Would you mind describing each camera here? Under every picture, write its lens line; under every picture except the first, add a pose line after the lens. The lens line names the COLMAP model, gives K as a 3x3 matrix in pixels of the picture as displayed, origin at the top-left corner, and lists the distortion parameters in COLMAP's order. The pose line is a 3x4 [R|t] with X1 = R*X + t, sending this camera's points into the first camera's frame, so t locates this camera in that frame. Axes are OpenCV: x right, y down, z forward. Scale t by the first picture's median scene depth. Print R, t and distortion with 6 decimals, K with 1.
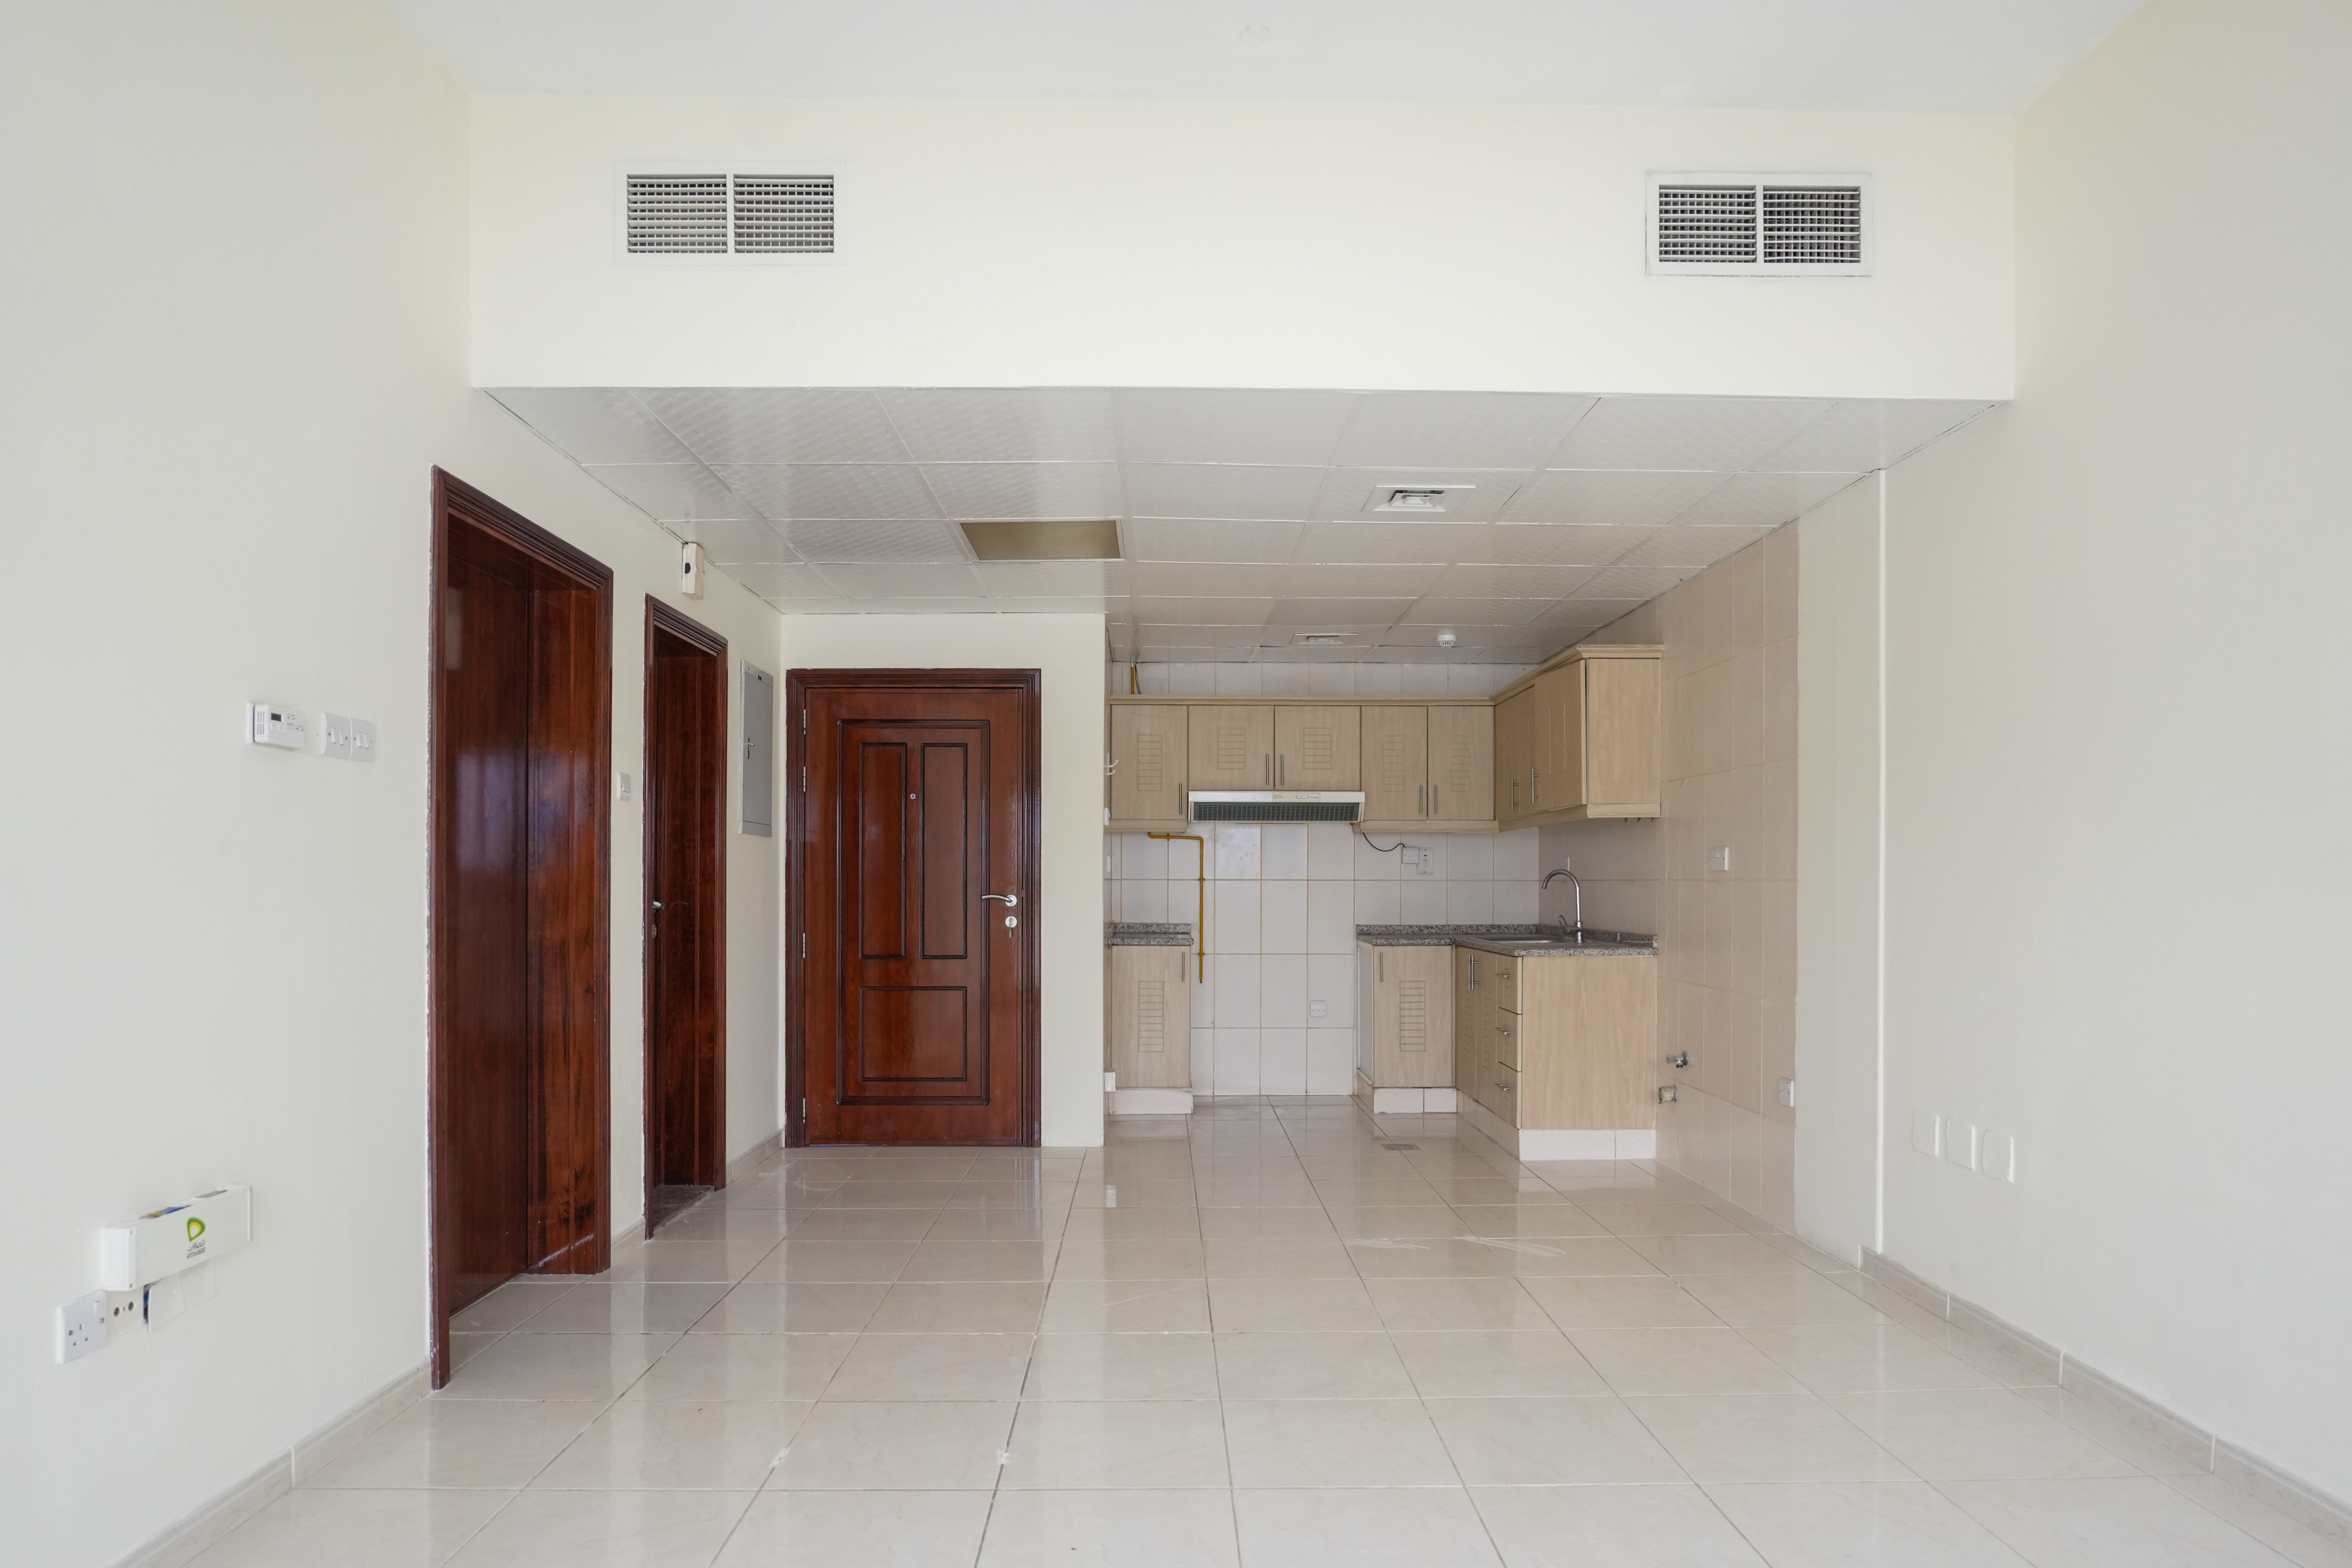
lens RADIAL K [[1319.1, 0, 1140.9], [0, 1319.1, 902.2], [0, 0, 1]] dist [-0.021419, -0.001918]
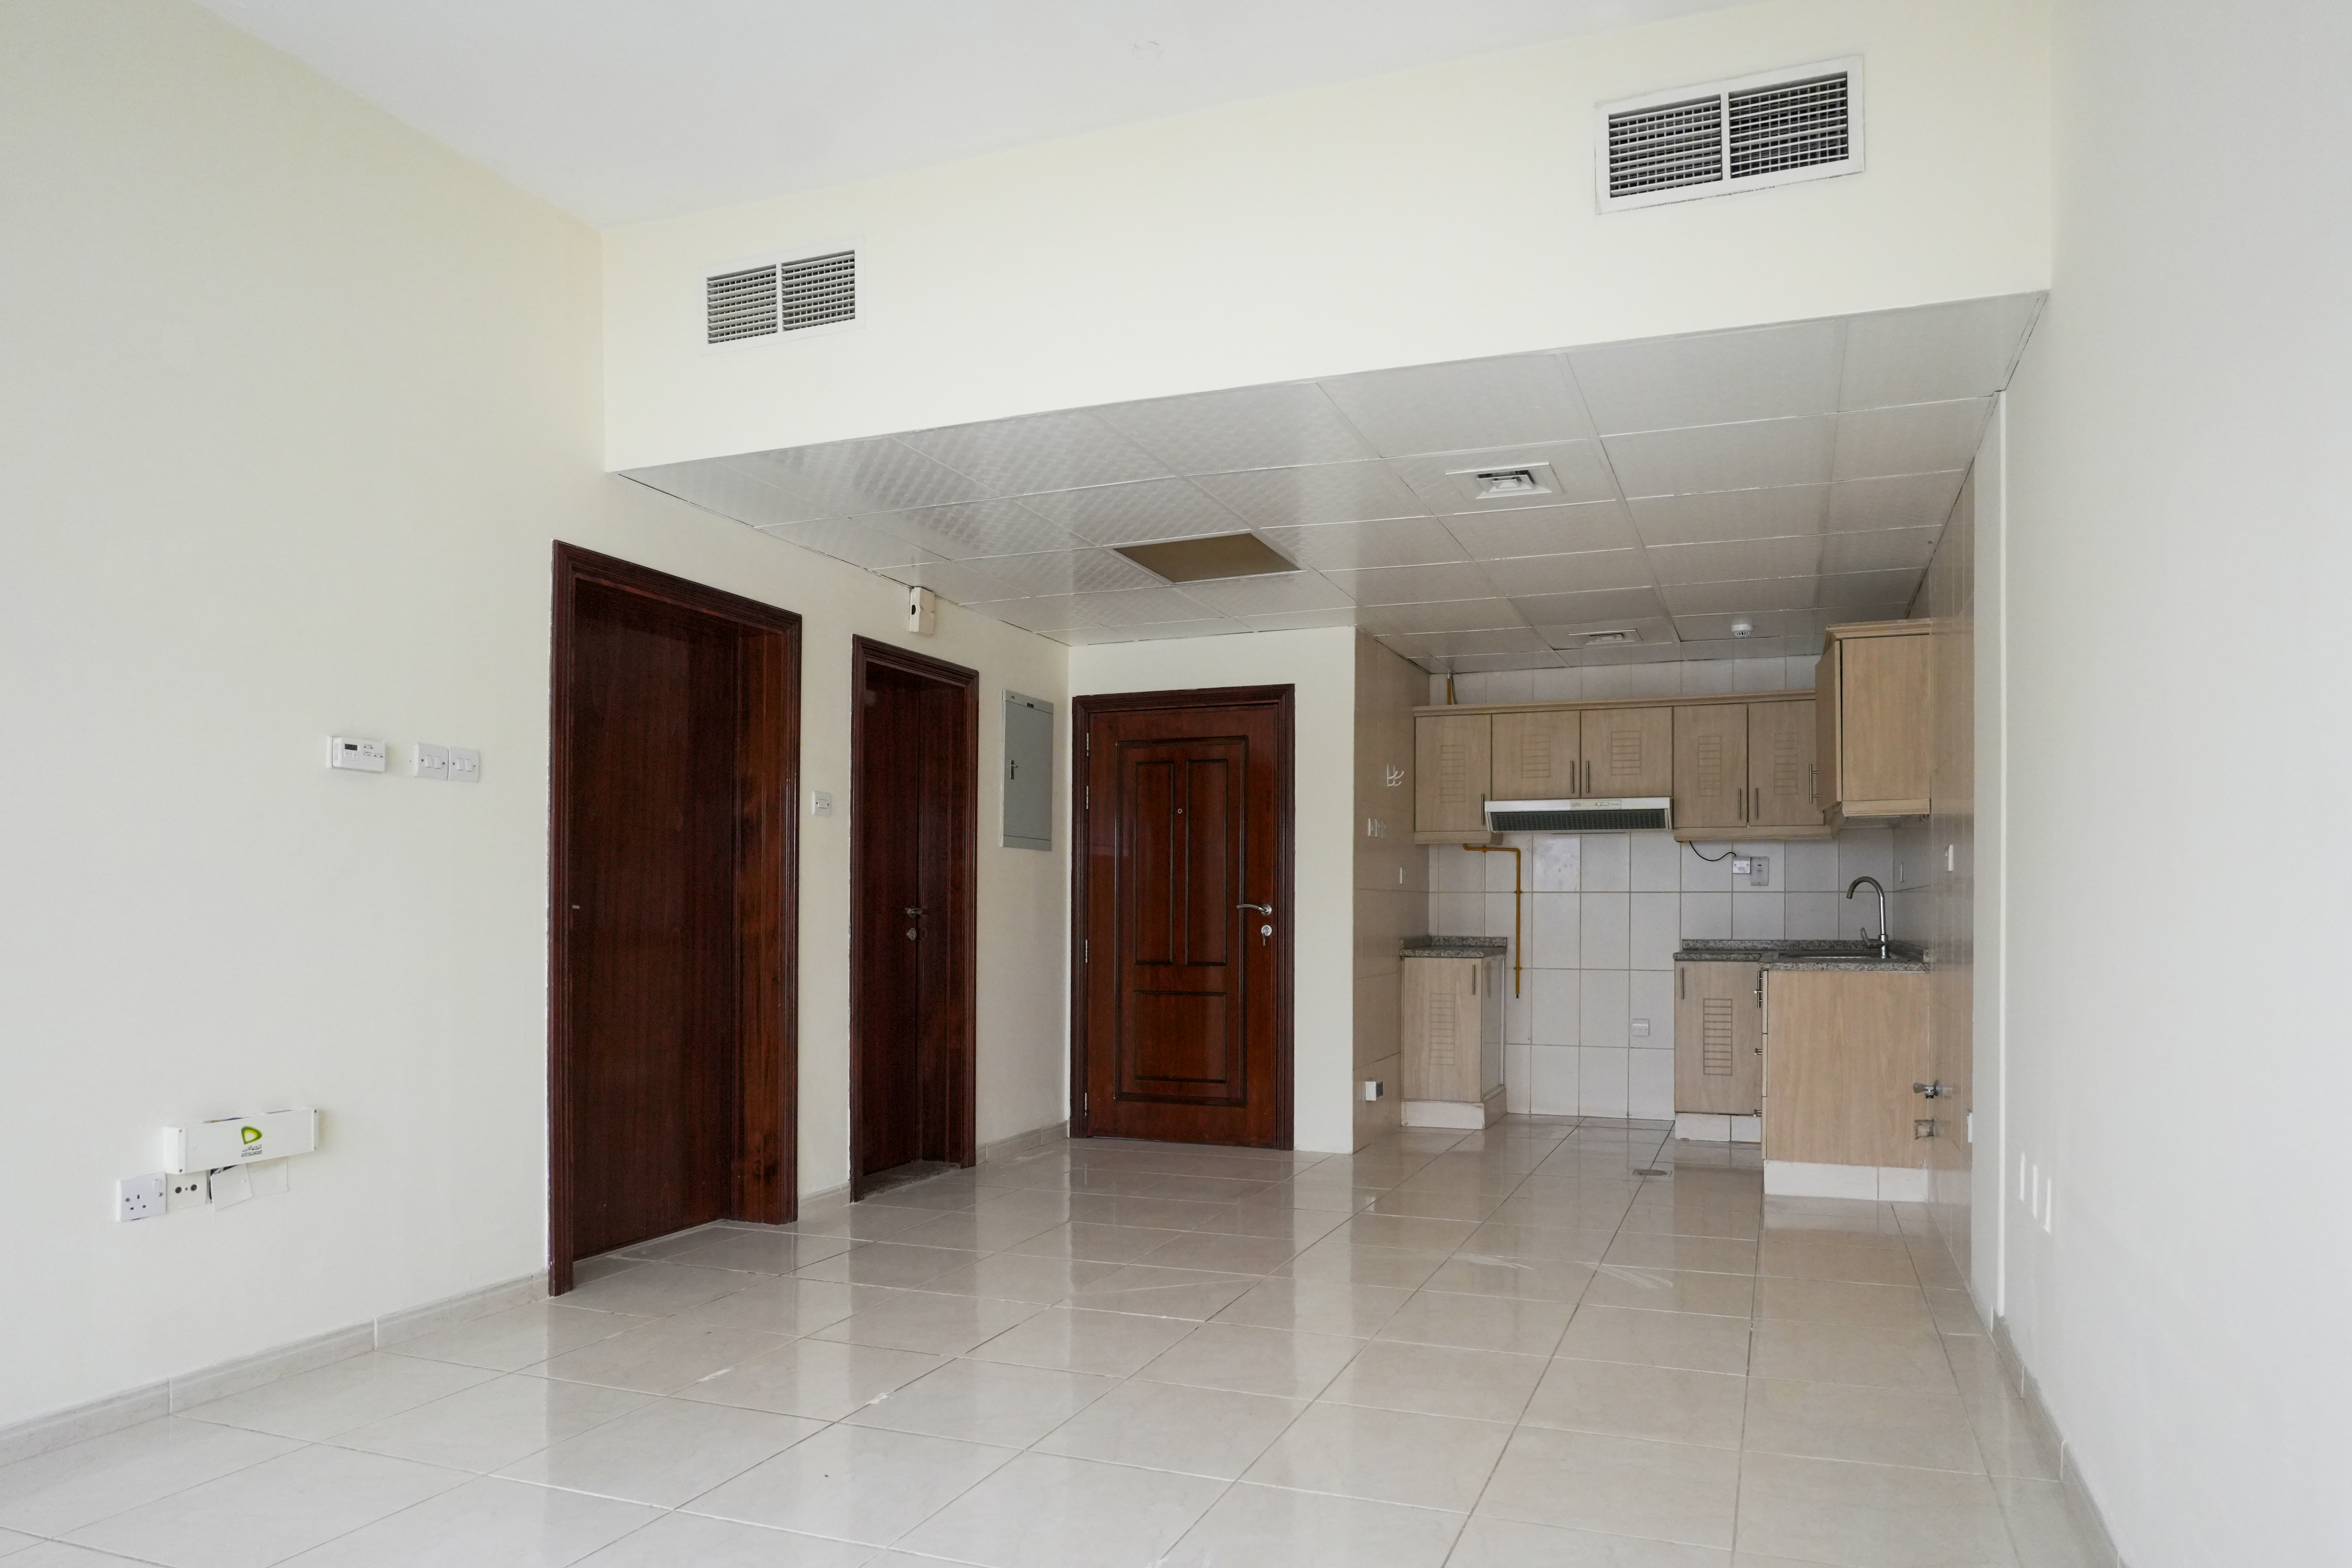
lens RADIAL K [[1319.1, 0, 1326.6], [0, 1319.1, 924.6], [0, 0, 1]] dist [-0.021419, -0.001918]
pose [[0.947857, 0.004163, -0.318670, 0.372888], [-0.005427, 0.999981, -0.003079, 0.018030], [0.318651, 0.004648, 0.947861, 0.050133]]
